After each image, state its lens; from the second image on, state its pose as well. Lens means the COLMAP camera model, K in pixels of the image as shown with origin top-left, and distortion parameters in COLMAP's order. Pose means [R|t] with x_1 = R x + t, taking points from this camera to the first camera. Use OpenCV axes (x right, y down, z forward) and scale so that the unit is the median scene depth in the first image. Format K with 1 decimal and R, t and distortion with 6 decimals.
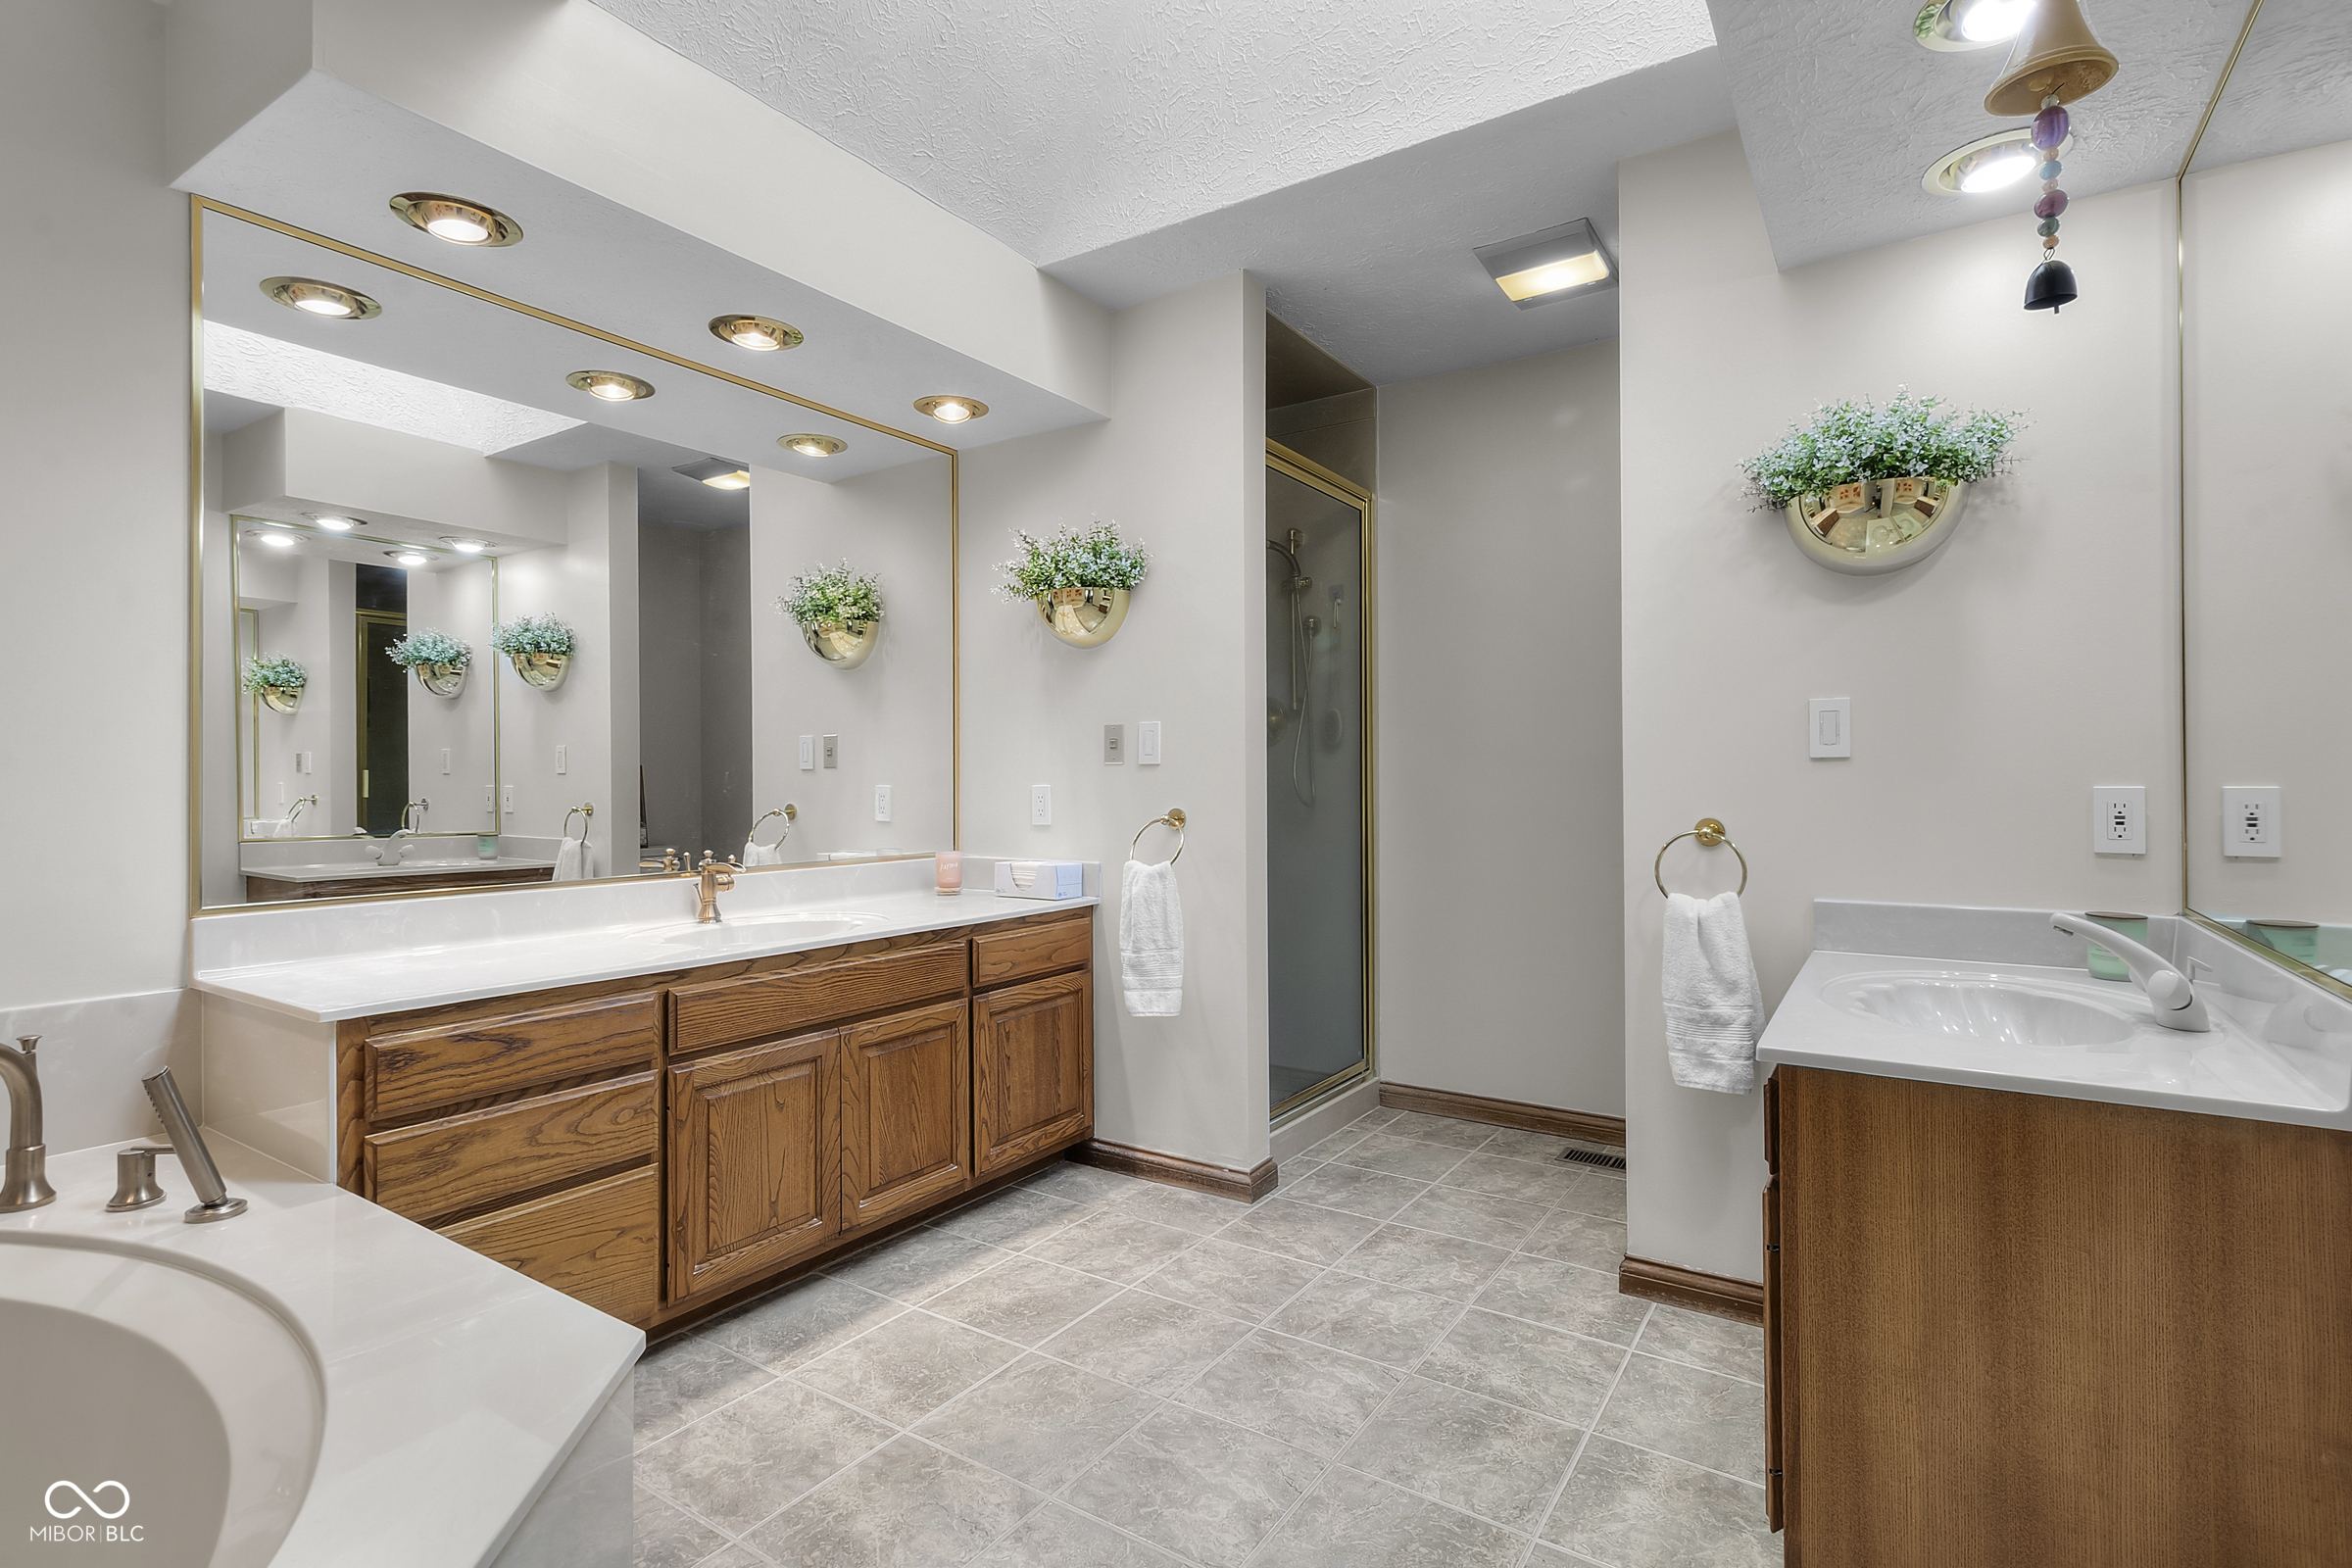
lens RADIAL K [[1106.0, 0, 1186.2], [0, 1106.0, 775.2], [0, 0, 1]] dist [-0.000003, 0.001524]
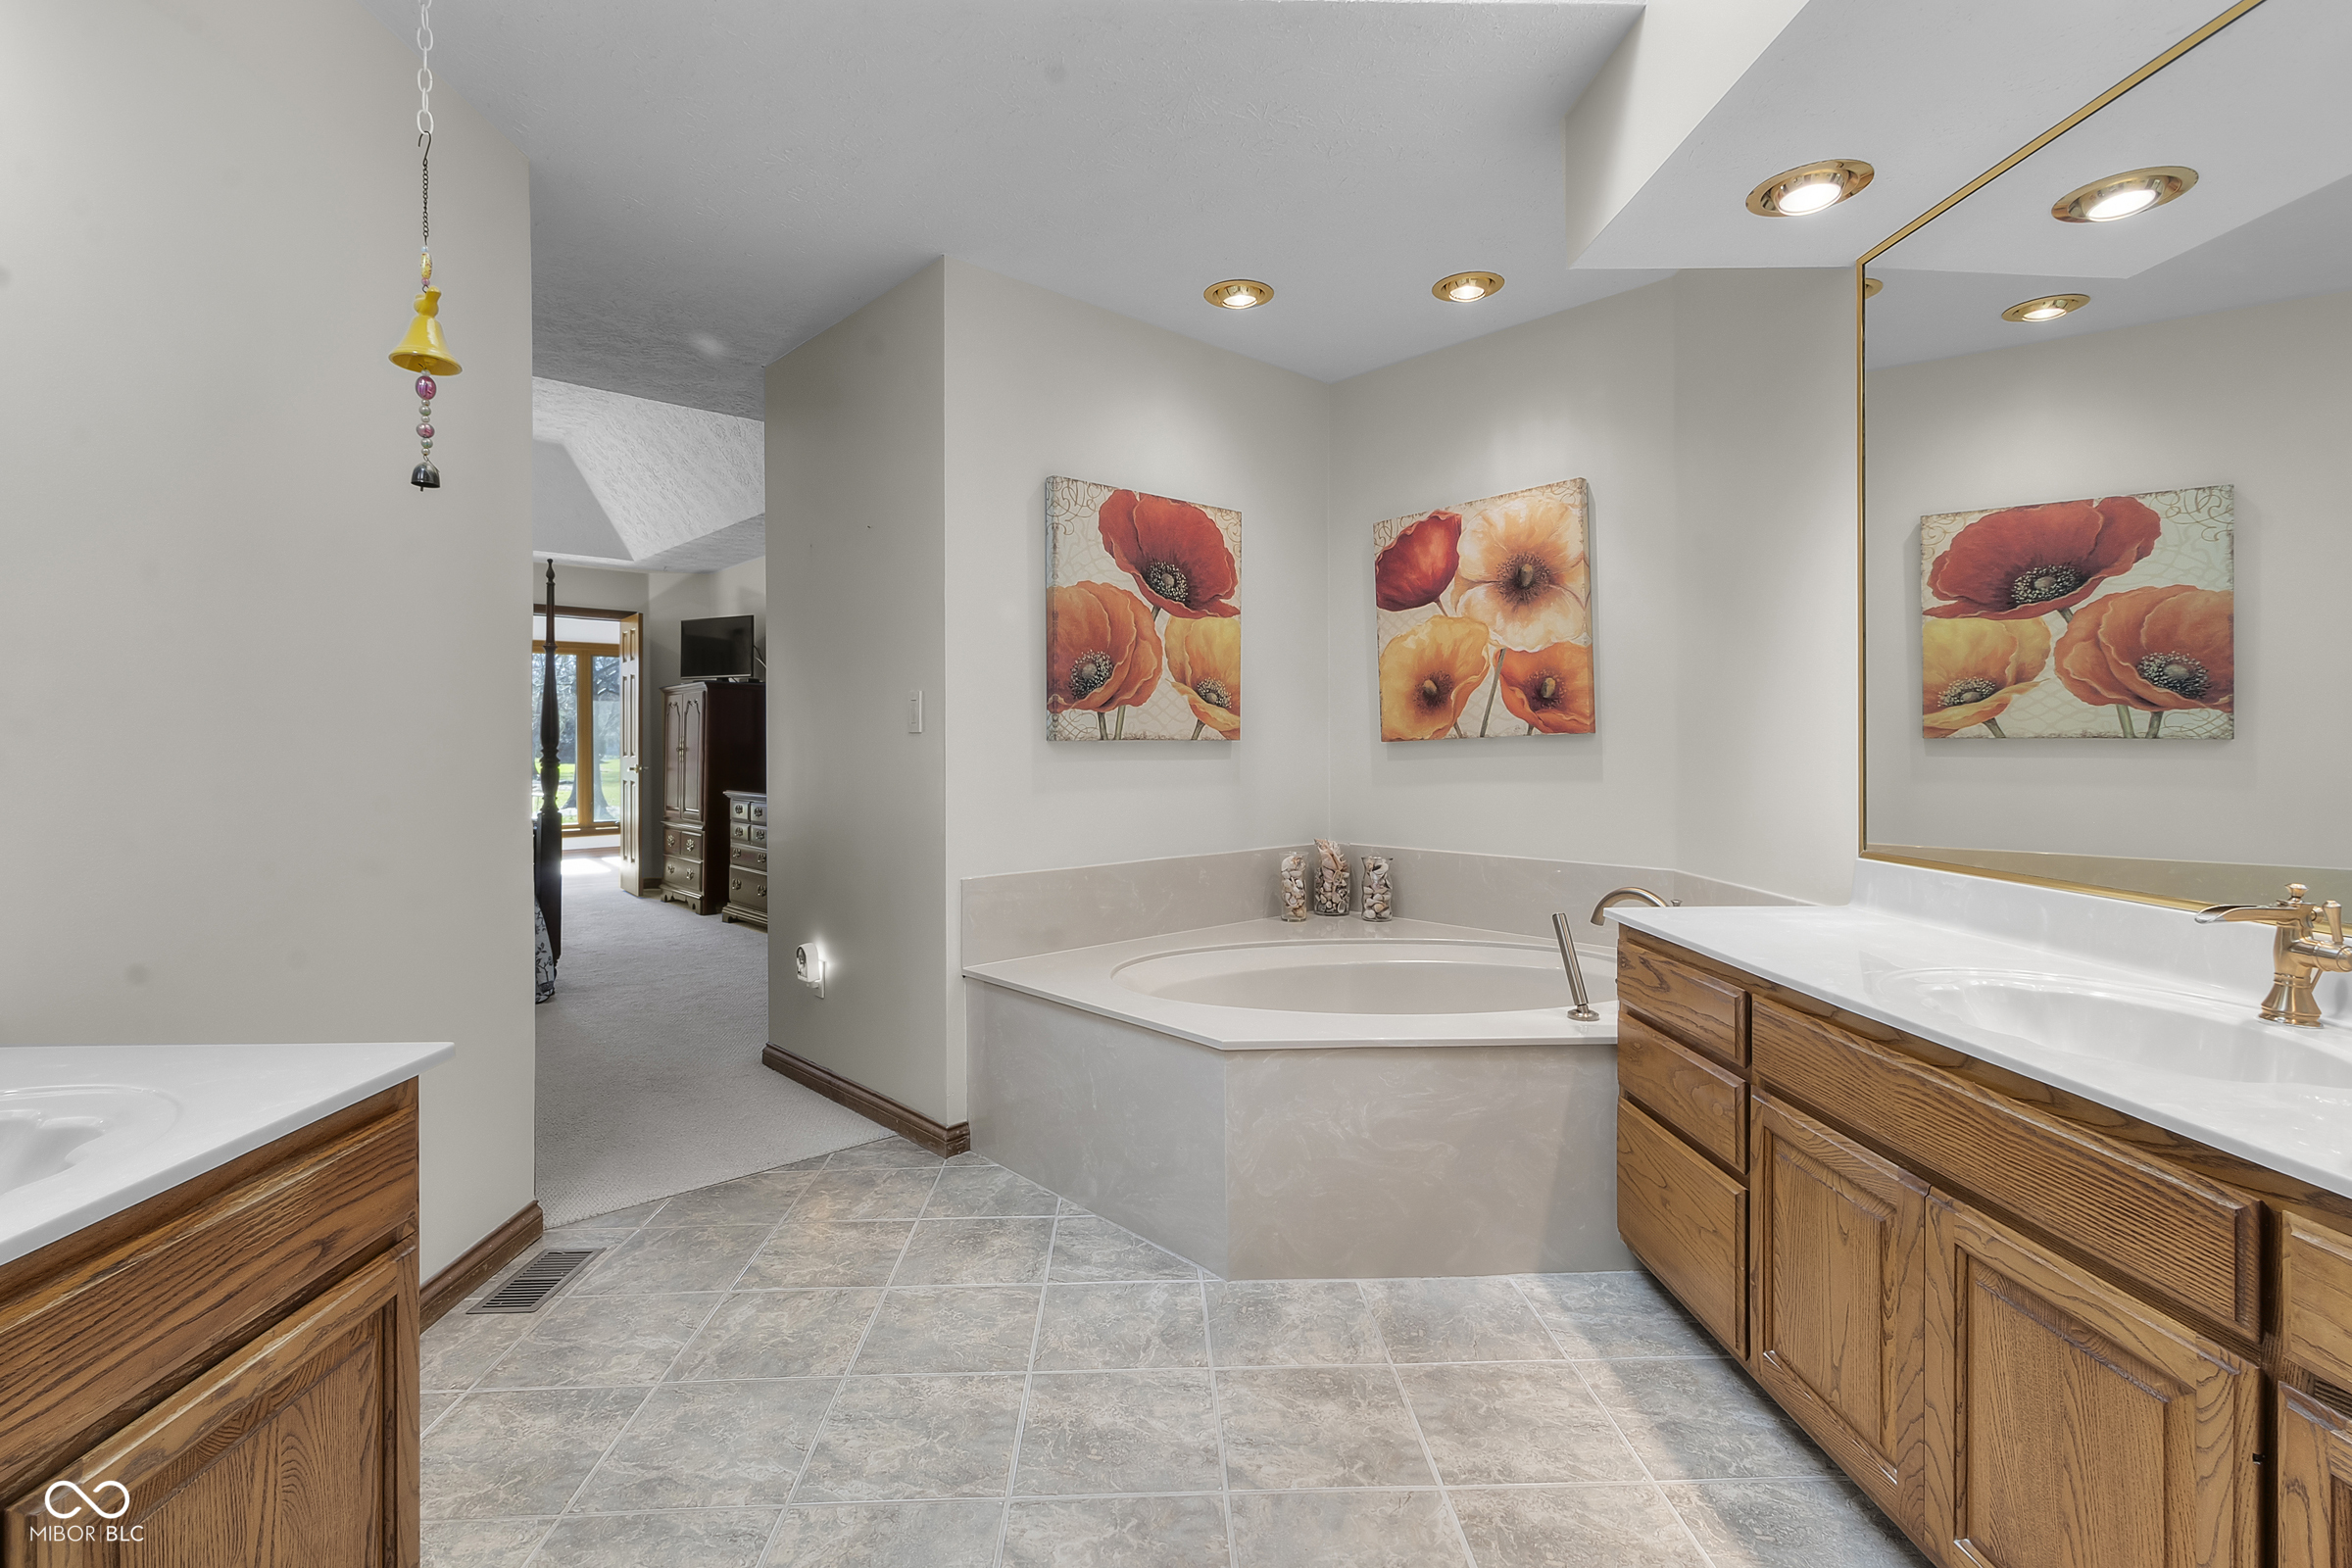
lens RADIAL K [[1106.0, 0, 1189.9], [0, 1106.0, 753.5], [0, 0, 1]] dist [-0.000003, 0.001524]
pose [[-0.805715, 0.008286, -0.592246, 0.383402], [0.005012, 0.999962, 0.007172, -0.000558], [0.592283, 0.002810, -0.805725, 1.432291]]
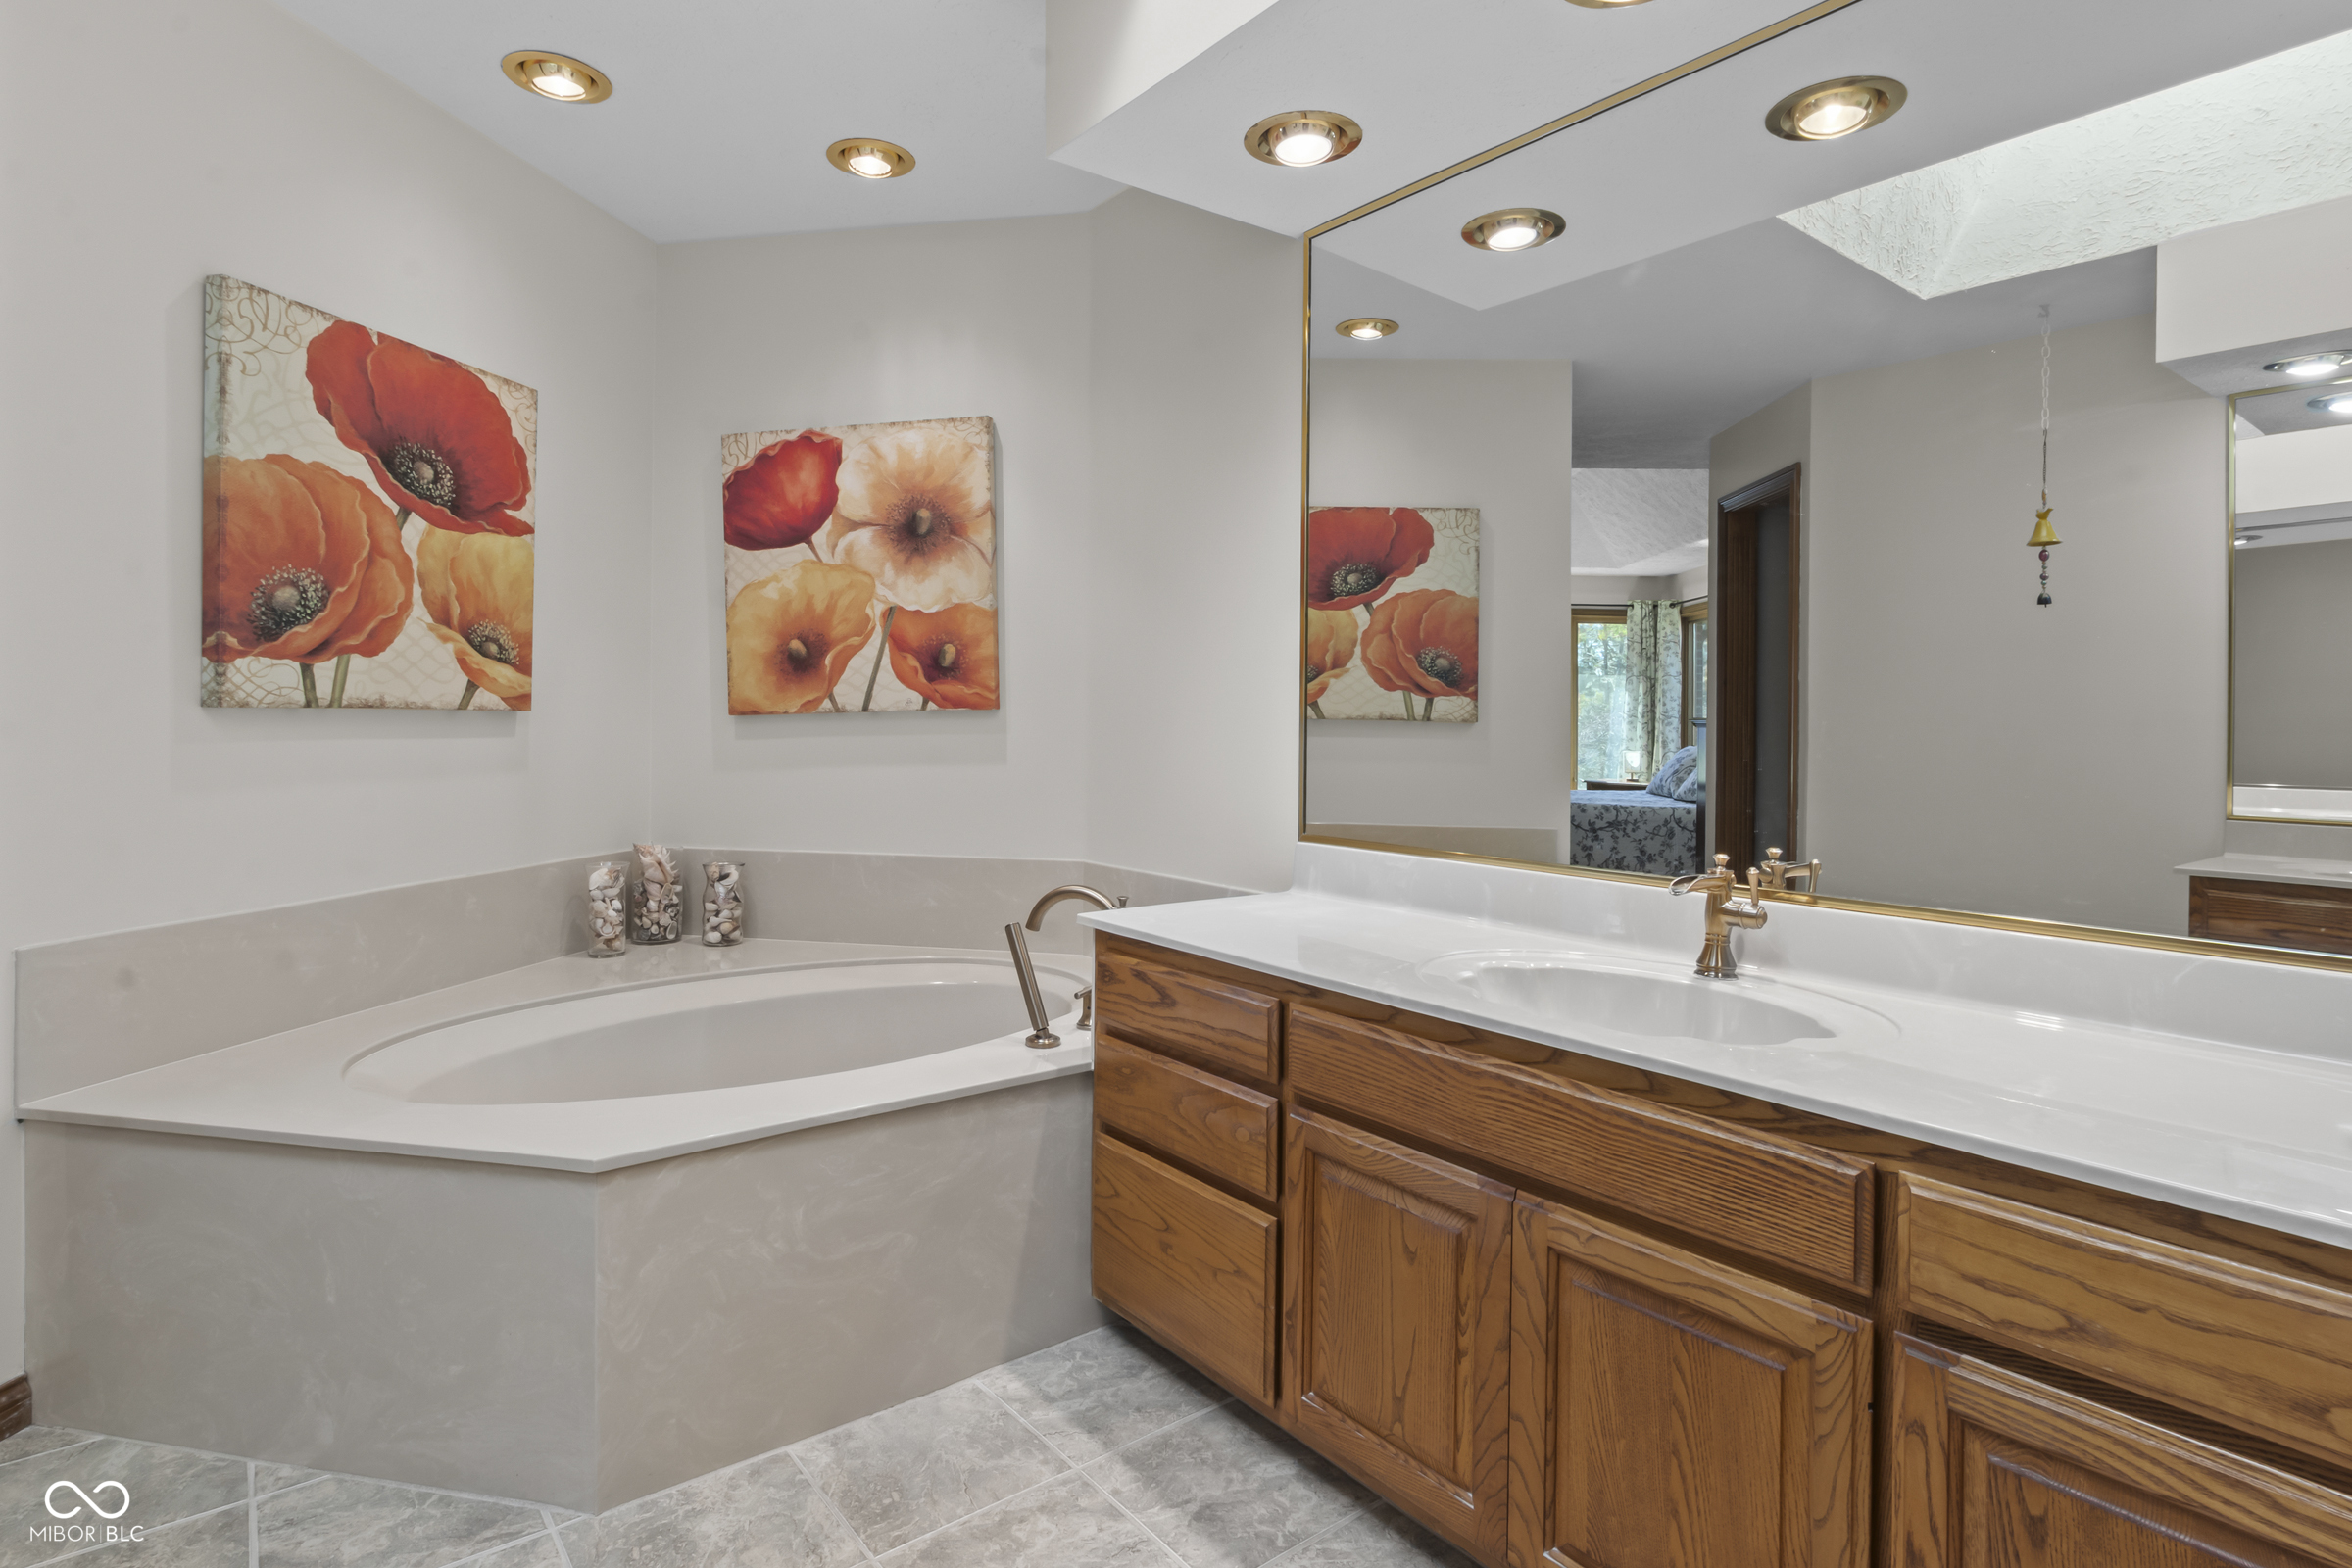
lens RADIAL K [[1254.1, 0, 1274.1], [0, 1254.1, 729.4], [0, 0, 1]] dist [0.008213, -0.003087]
pose [[-0.308919, 0.003678, -0.951081, 0.366155], [-0.007268, 0.999954, 0.006227, -0.003011], [0.951061, 0.008836, -0.308878, 1.252498]]
